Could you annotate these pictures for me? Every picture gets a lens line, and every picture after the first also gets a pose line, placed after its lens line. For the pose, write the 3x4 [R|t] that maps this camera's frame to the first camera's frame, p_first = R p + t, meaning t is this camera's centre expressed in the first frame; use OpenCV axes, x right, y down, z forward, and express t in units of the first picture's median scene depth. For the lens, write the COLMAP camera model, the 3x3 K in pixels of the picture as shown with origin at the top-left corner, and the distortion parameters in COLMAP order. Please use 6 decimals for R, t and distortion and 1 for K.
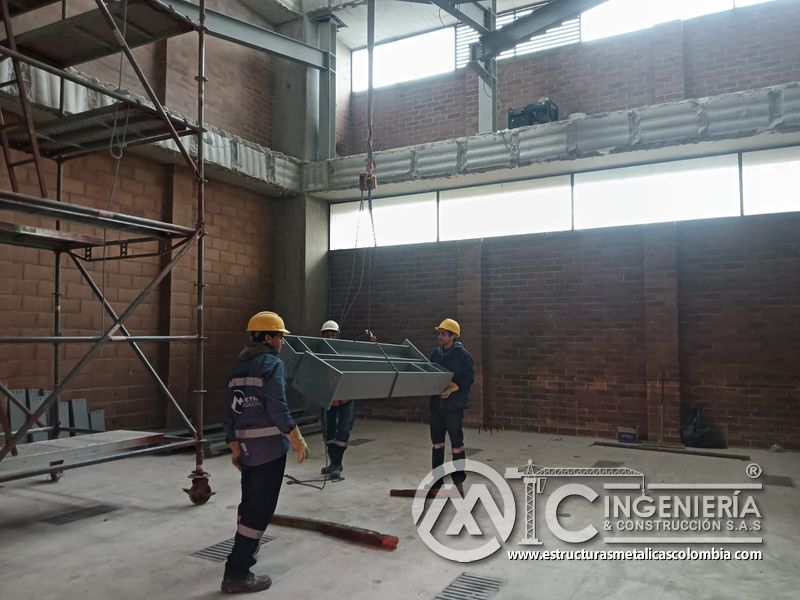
lens RADIAL K [[631.0, 0, 402.5], [0, 631.0, 296.6], [0, 0, 1]] dist [0.058581, -0.105045]
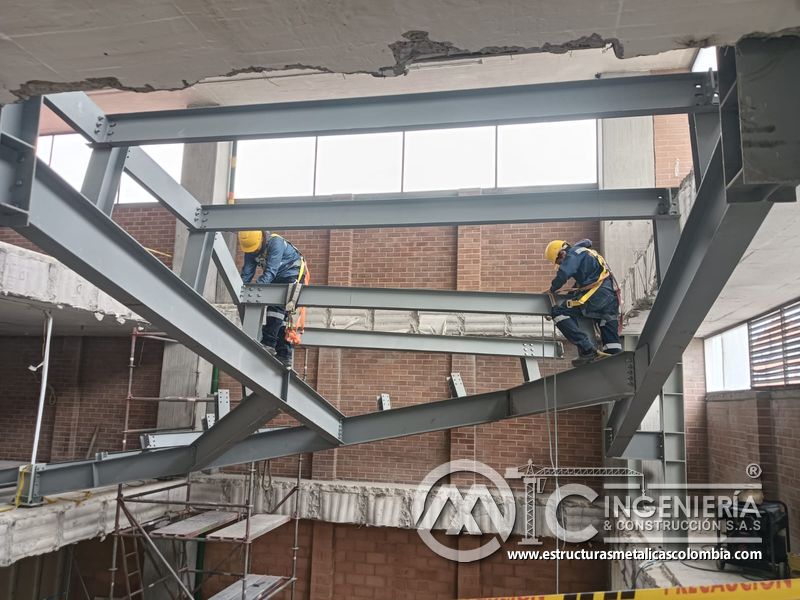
lens RADIAL K [[633.1, 0, 400.5], [0, 633.1, 297.9], [0, 0, 1]] dist [0.035850, -0.053701]
pose [[0.273864, -0.154078, -0.949346, 0.745828], [0.039387, 0.988053, -0.148998, -0.434043], [0.960962, 0.003413, 0.276660, 0.544395]]
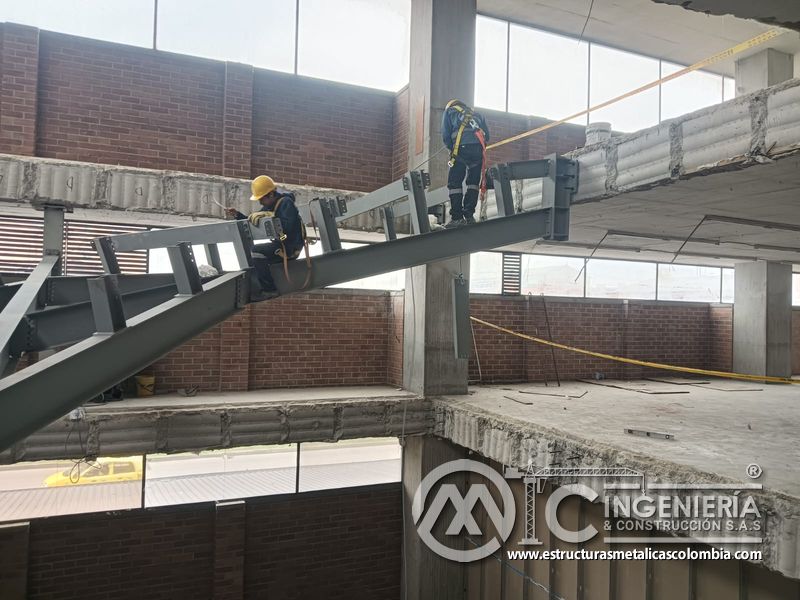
lens RADIAL K [[631.0, 0, 402.5], [0, 631.0, 296.6], [0, 0, 1]] dist [0.058581, -0.105045]
pose [[0.606382, 0.033762, 0.794457, -0.252368], [-0.080165, 0.996604, 0.018835, -0.459429], [-0.791123, -0.075109, 0.607029, 0.144969]]
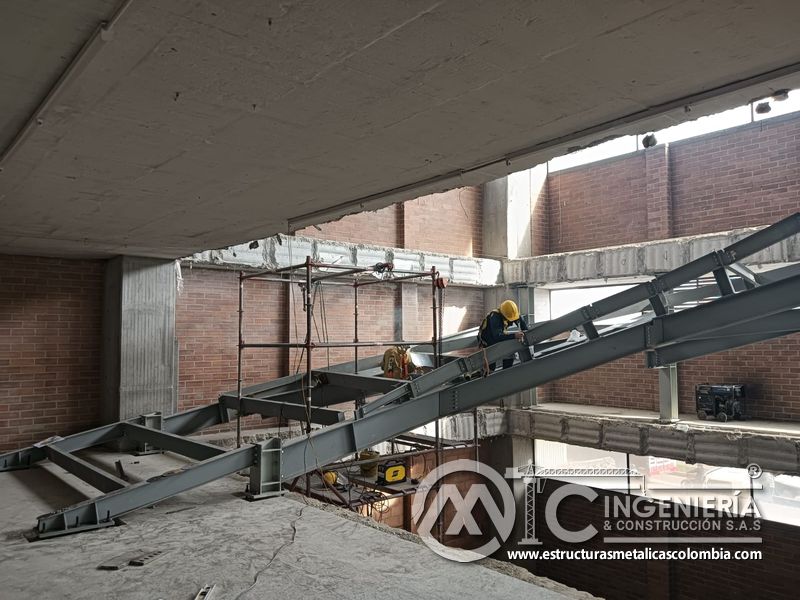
lens RADIAL K [[633.1, 0, 400.5], [0, 633.1, 297.9], [0, 0, 1]] dist [0.035850, -0.053701]
pose [[0.933434, -0.031834, -0.357335, 0.102750], [0.034174, 0.999416, 0.000234, -0.498321], [0.357119, -0.012430, 0.933976, -0.237937]]
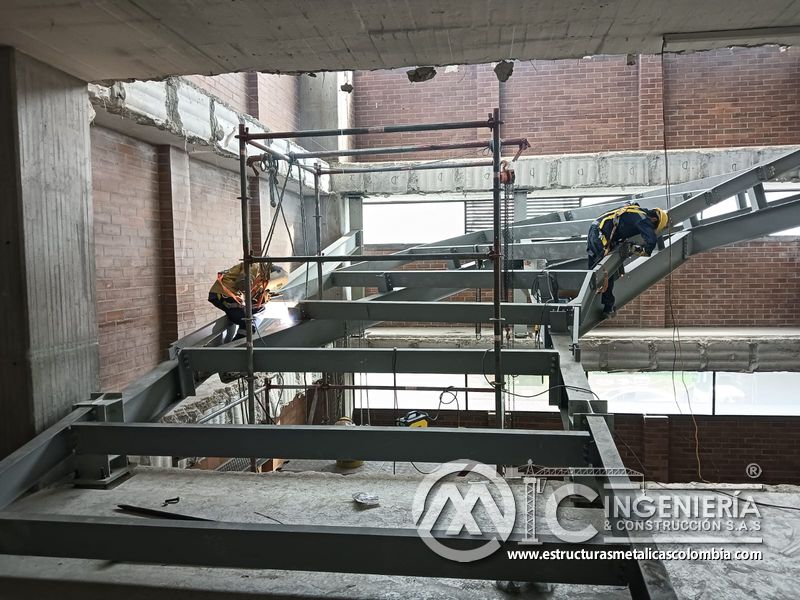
lens RADIAL K [[631.7, 0, 402.1], [0, 631.7, 301.4], [0, 0, 1]] dist [0.061631, -0.117616]
pose [[0.936754, -0.037079, 0.348019, -0.487766], [-0.008431, 0.991693, 0.128351, -0.471656], [-0.349888, -0.123168, 0.928659, -0.003259]]
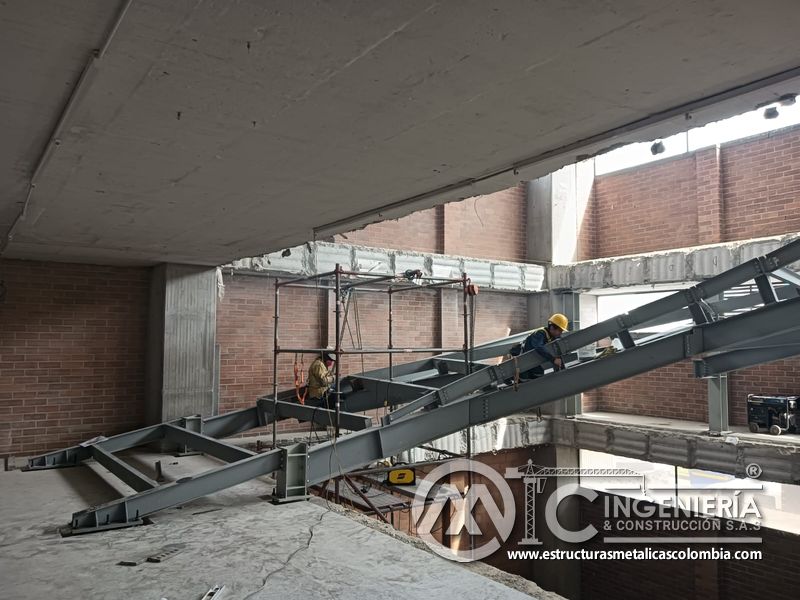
lens RADIAL K [[635.0, 0, 400.3], [0, 635.0, 295.6], [0, 0, 1]] dist [0.042935, -0.081823]
pose [[0.898811, -0.033873, -0.437026, 0.133129], [0.031448, 0.999424, -0.012787, -0.500768], [0.437207, -0.002251, 0.899358, -0.229641]]
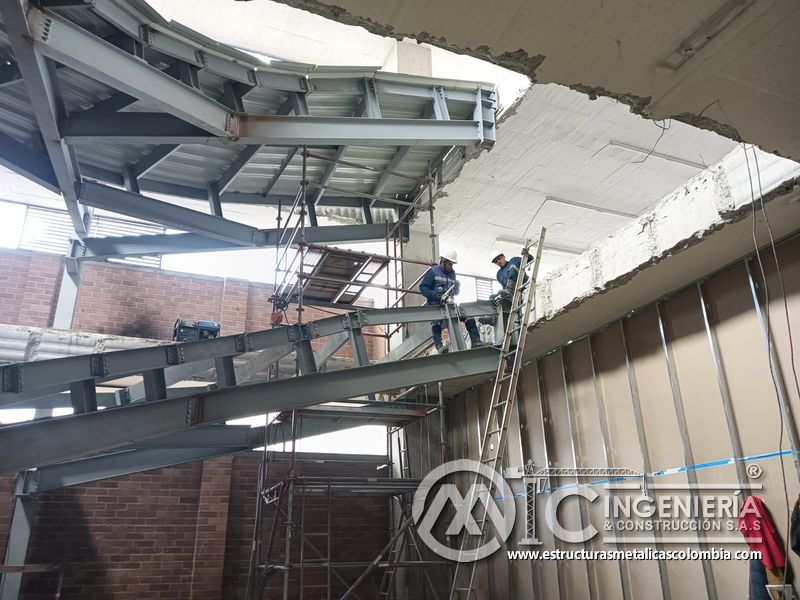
lens RADIAL K [[635.0, 0, 400.3], [0, 635.0, 295.6], [0, 0, 1]] dist [0.042935, -0.081823]
pose [[0.640037, 0.285882, 0.713179, -0.239972], [-0.037697, 0.938769, -0.342480, -0.000024], [-0.767419, 0.192315, 0.611623, 0.027359]]
